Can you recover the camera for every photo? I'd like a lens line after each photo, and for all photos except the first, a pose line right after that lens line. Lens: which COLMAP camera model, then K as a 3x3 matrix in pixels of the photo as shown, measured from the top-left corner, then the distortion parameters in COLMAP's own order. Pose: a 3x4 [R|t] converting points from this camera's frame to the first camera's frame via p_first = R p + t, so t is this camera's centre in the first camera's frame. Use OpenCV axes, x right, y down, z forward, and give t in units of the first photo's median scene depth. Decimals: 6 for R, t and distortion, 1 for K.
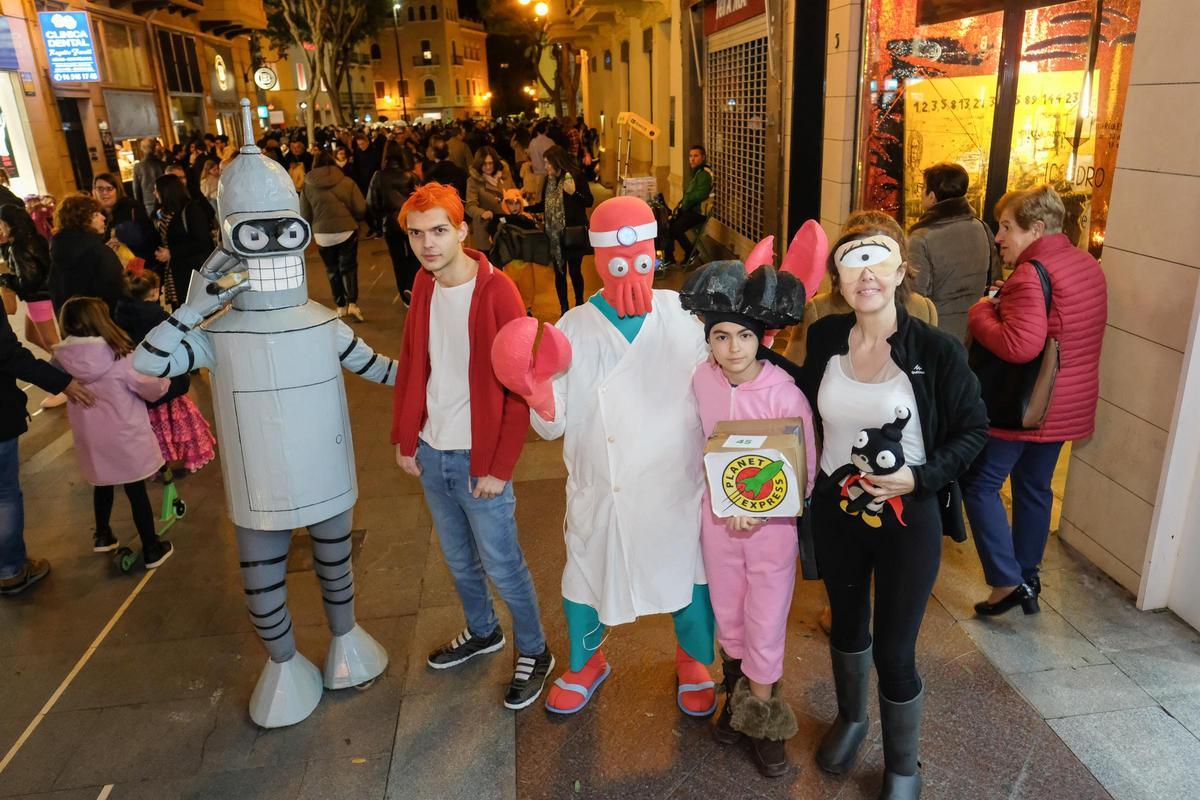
lens RADIAL K [[864.2, 0, 600.1], [0, 864.2, 401.6], [0, 0, 1]] dist [-0.007927, -0.008520]
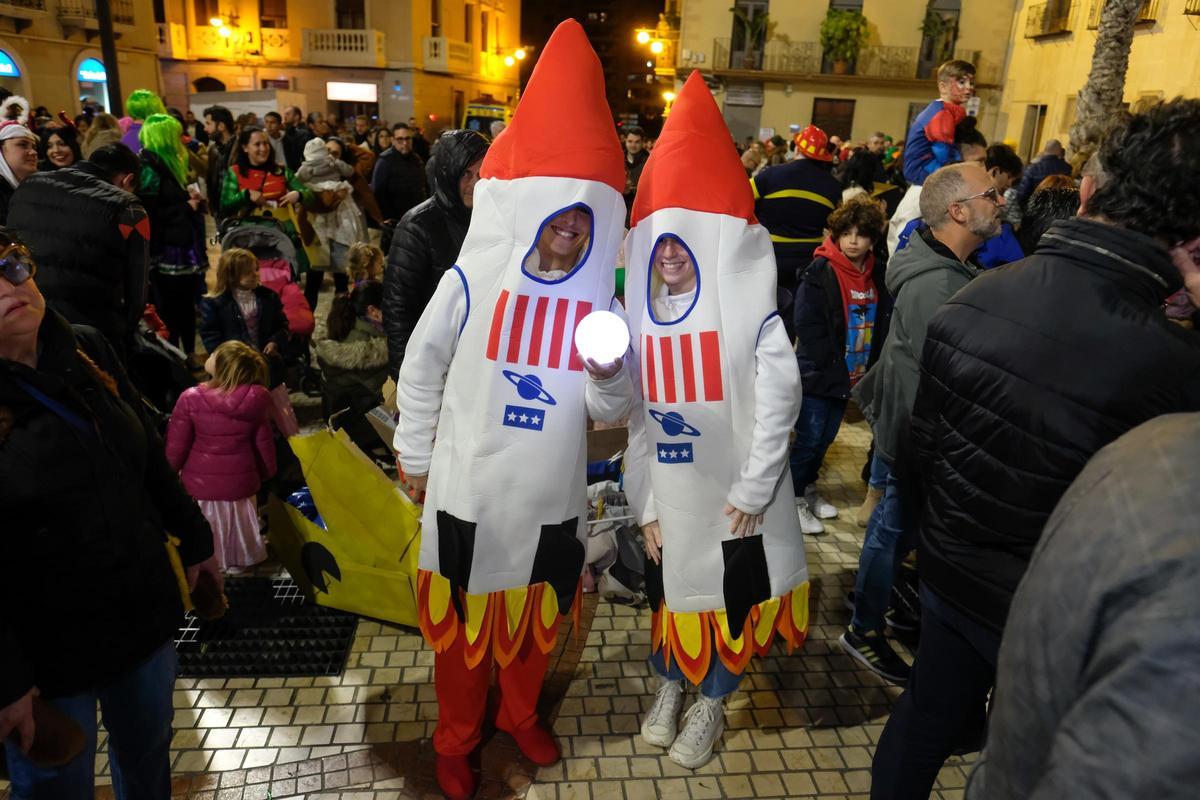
lens RADIAL K [[864.2, 0, 603.0], [0, 864.2, 391.3], [0, 0, 1]] dist [-0.007927, -0.008520]
pose [[0.996588, 0.079784, 0.021125, -0.094713], [-0.079348, 0.996632, -0.020716, -0.214356], [-0.022706, 0.018969, 0.999562, 0.661722]]
